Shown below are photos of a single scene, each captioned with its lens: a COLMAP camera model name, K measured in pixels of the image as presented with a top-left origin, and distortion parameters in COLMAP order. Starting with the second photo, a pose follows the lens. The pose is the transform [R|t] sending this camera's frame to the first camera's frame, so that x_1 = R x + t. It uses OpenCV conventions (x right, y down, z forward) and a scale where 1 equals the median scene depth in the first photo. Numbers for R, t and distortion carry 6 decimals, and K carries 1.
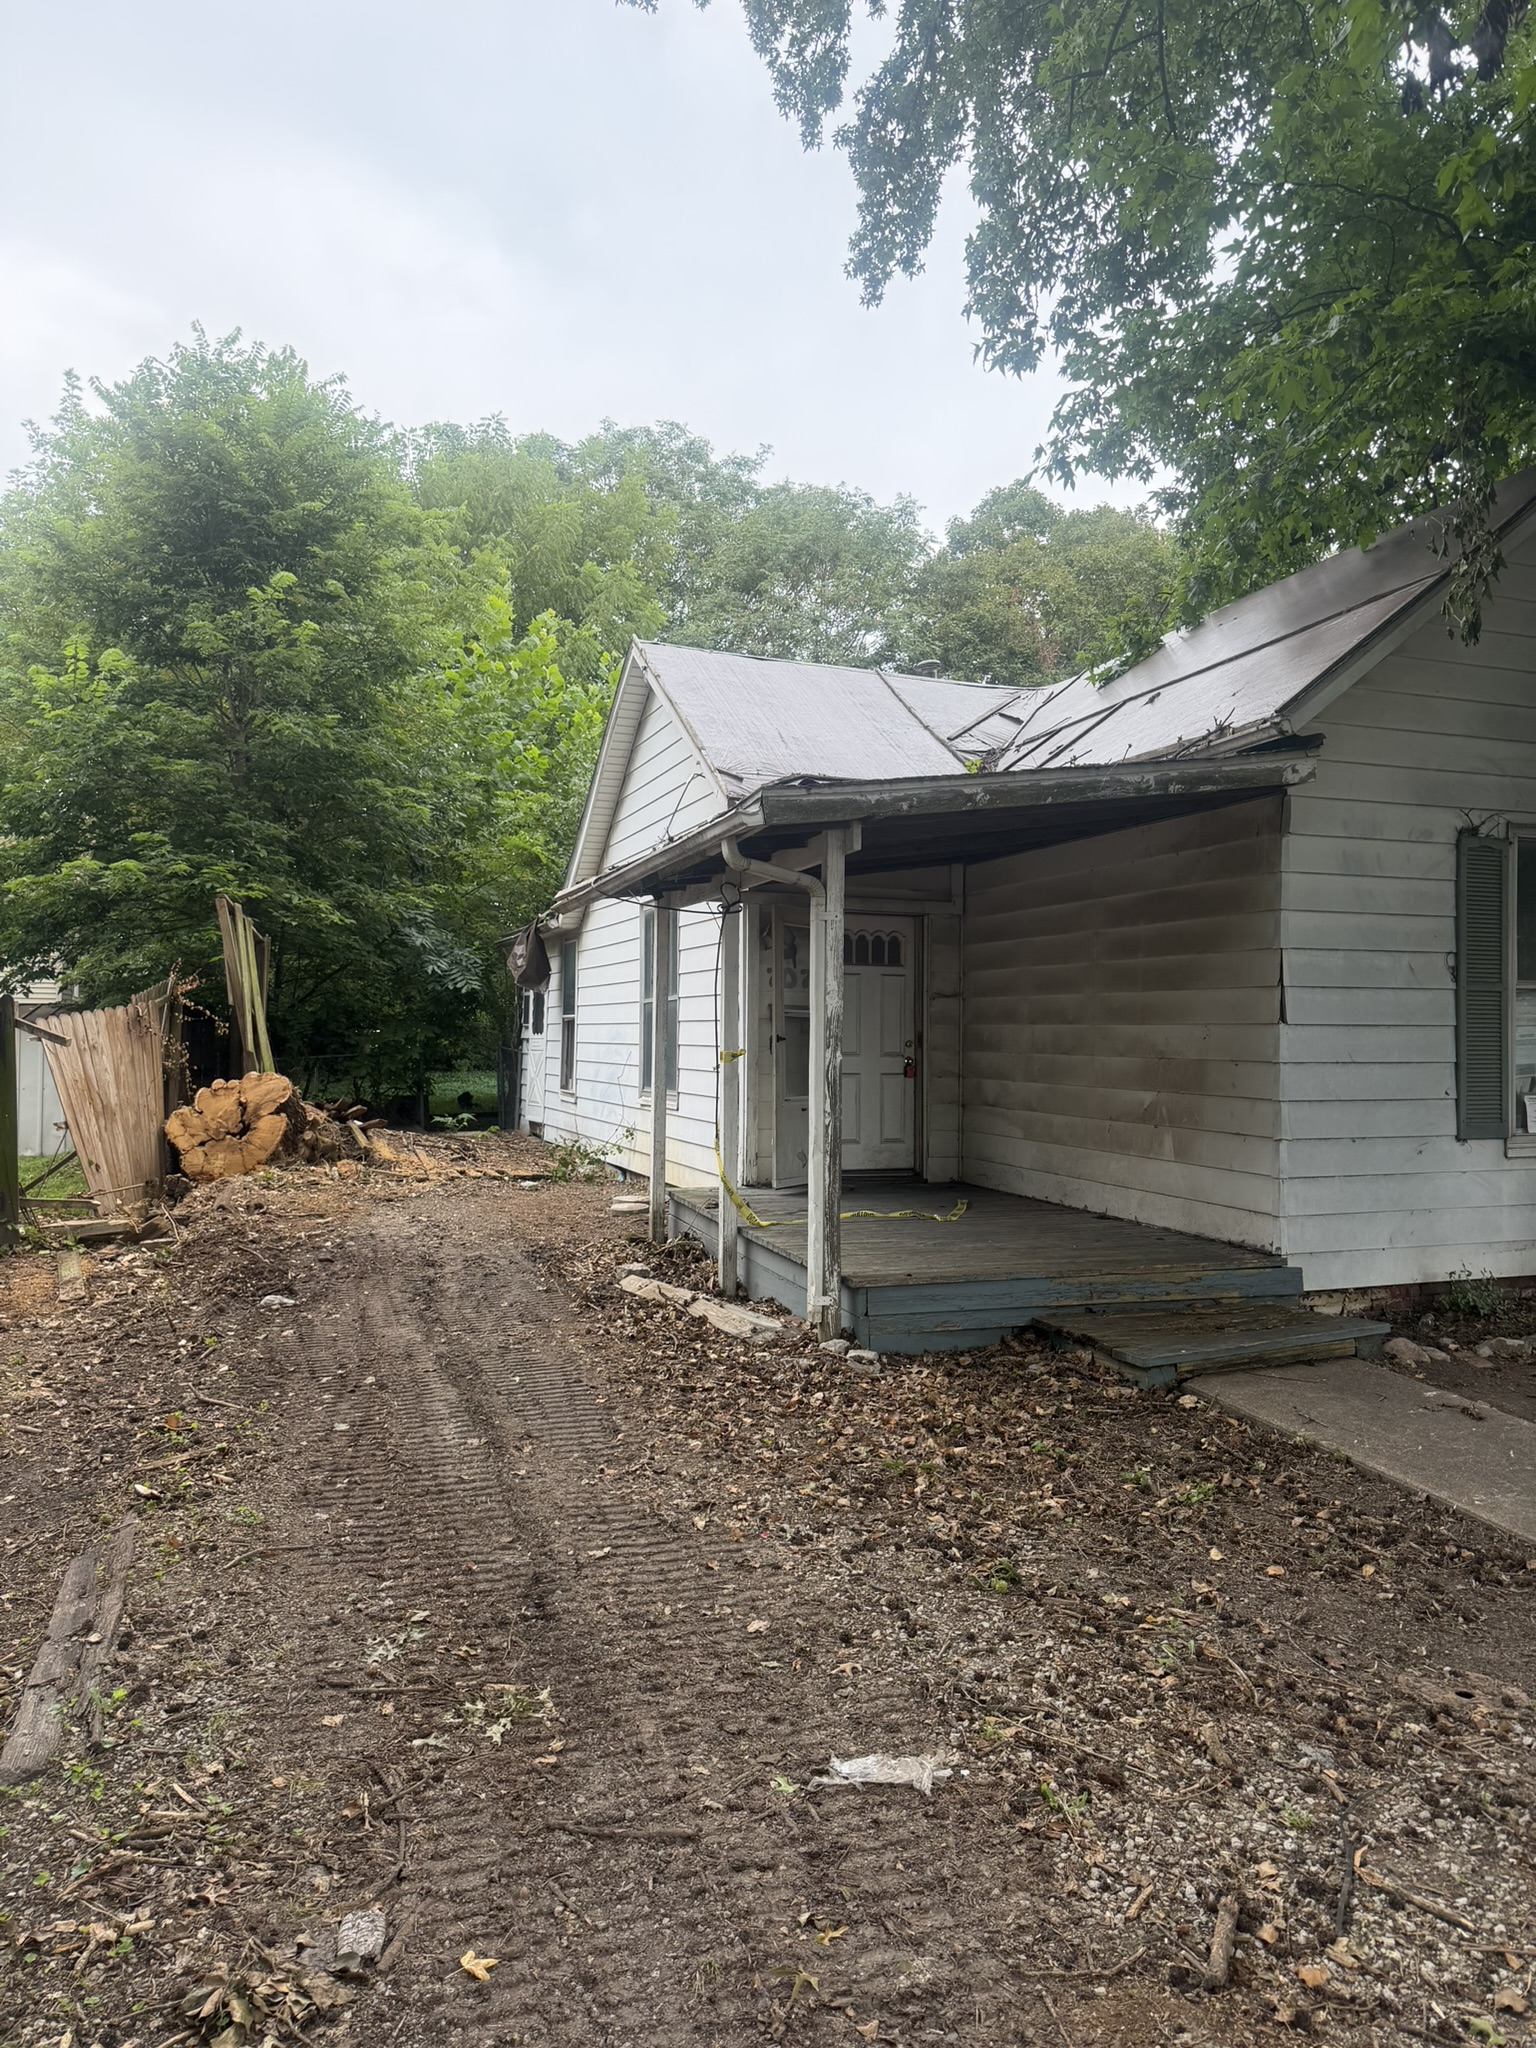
lens RADIAL K [[1444.5, 0, 777.3], [0, 1444.5, 1028.4], [0, 0, 1]] dist [0.046769, -0.056917]
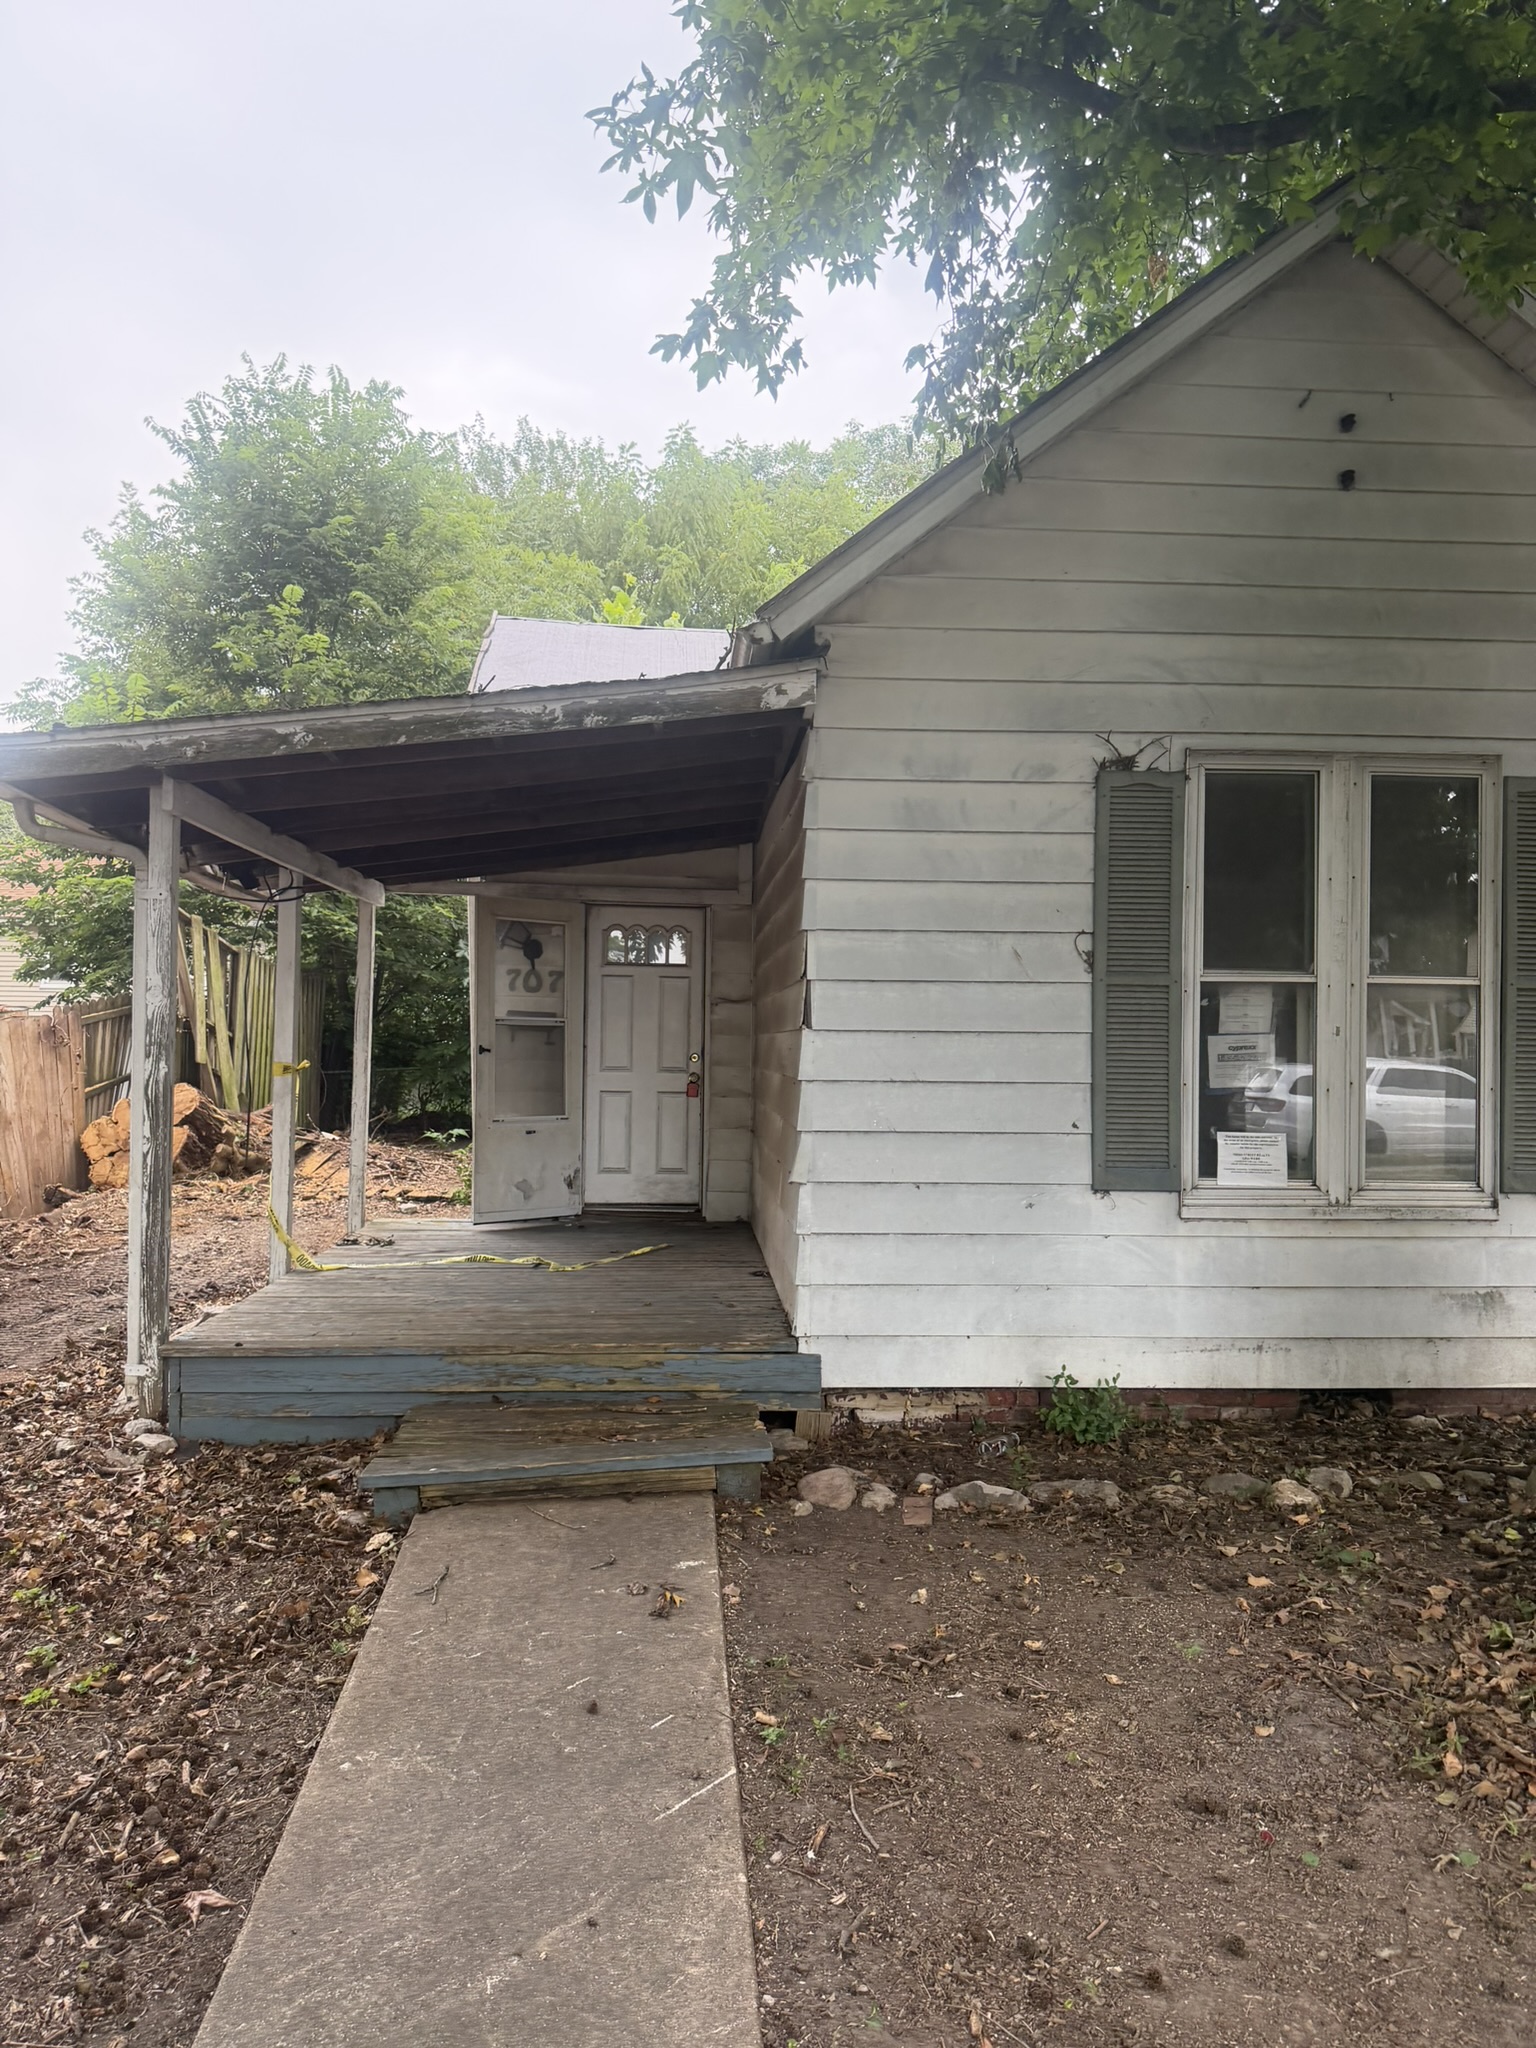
lens RADIAL K [[1444.5, 0, 760.6], [0, 1444.5, 1023.9], [0, 0, 1]] dist [0.046769, -0.056917]
pose [[0.959756, -0.001264, -0.280832, 0.507558], [-0.002964, 0.999889, -0.014631, 0.004678], [0.280820, 0.014875, 0.959645, 0.260844]]
